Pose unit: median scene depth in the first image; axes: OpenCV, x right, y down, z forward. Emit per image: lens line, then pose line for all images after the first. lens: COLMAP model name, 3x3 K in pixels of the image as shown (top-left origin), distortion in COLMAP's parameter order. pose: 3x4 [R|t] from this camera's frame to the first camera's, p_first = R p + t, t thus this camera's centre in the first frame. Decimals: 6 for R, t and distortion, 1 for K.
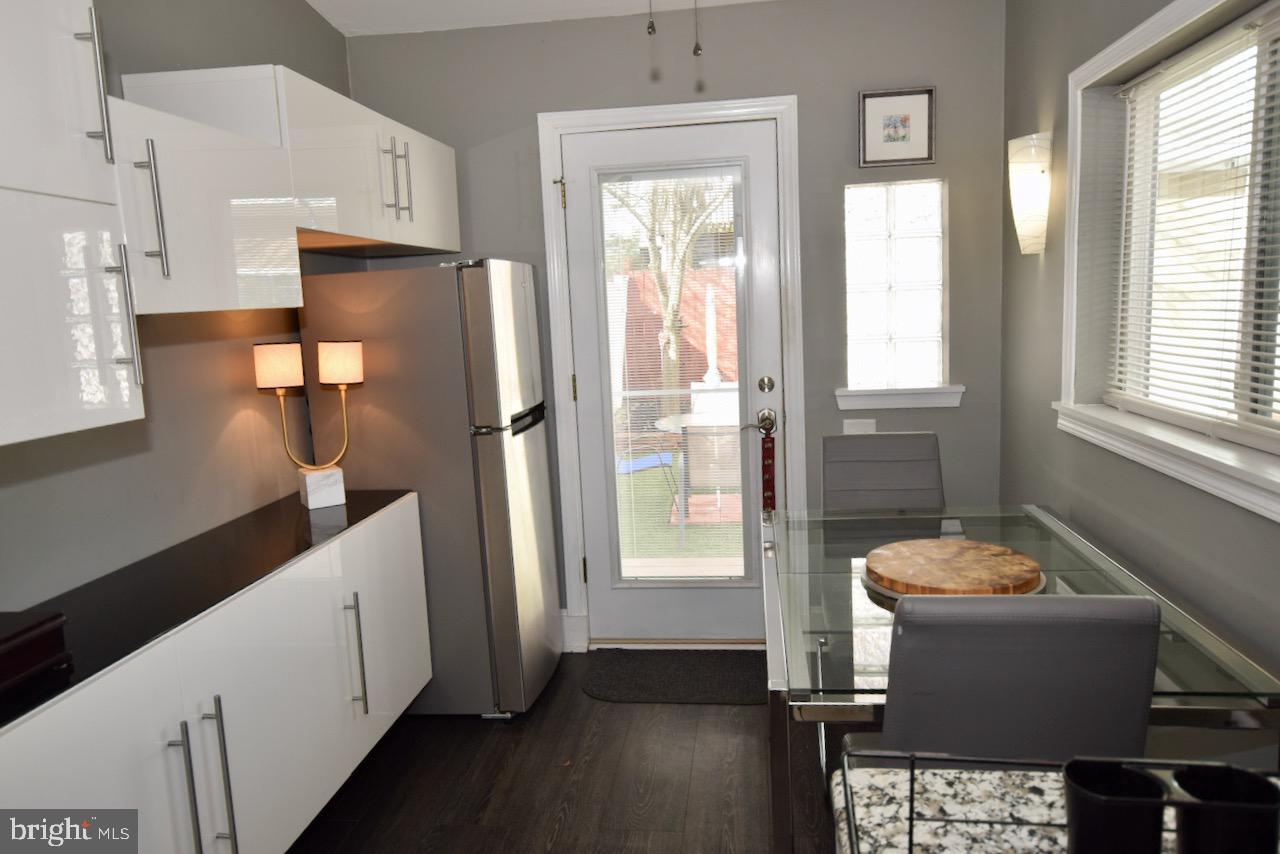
lens RADIAL K [[850.5, 0, 640.0], [0, 850.5, 427.0], [0, 0, 1]] dist [-0.005834, 0.001304]
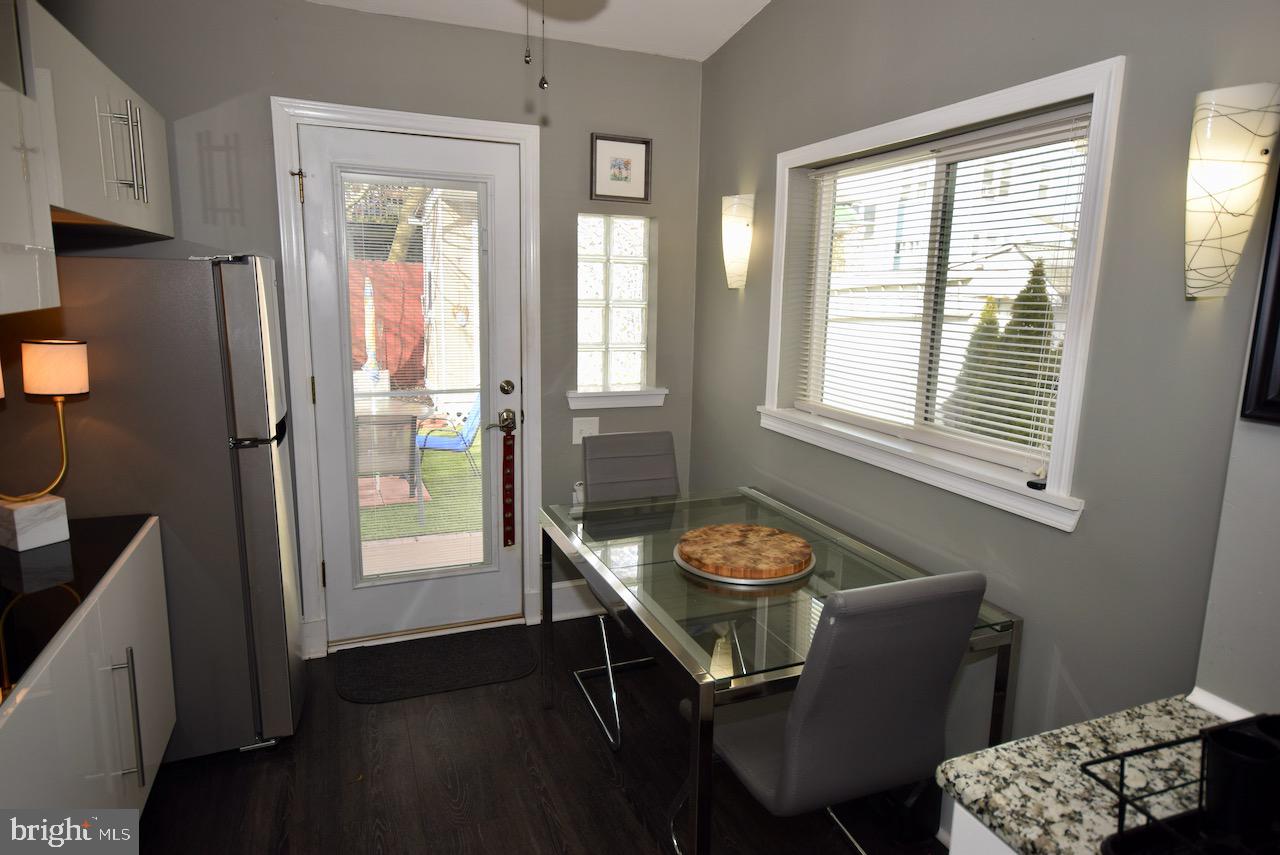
lens RADIAL K [[741.1, 0, 640.0], [0, 741.1, 427.5], [0, 0, 1]] dist [0.003539, 0.003017]
pose [[0.871301, -0.028128, 0.489943, -0.189447], [0.011379, 0.999246, 0.037131, -0.034704], [-0.490617, -0.026777, 0.870964, 0.088814]]
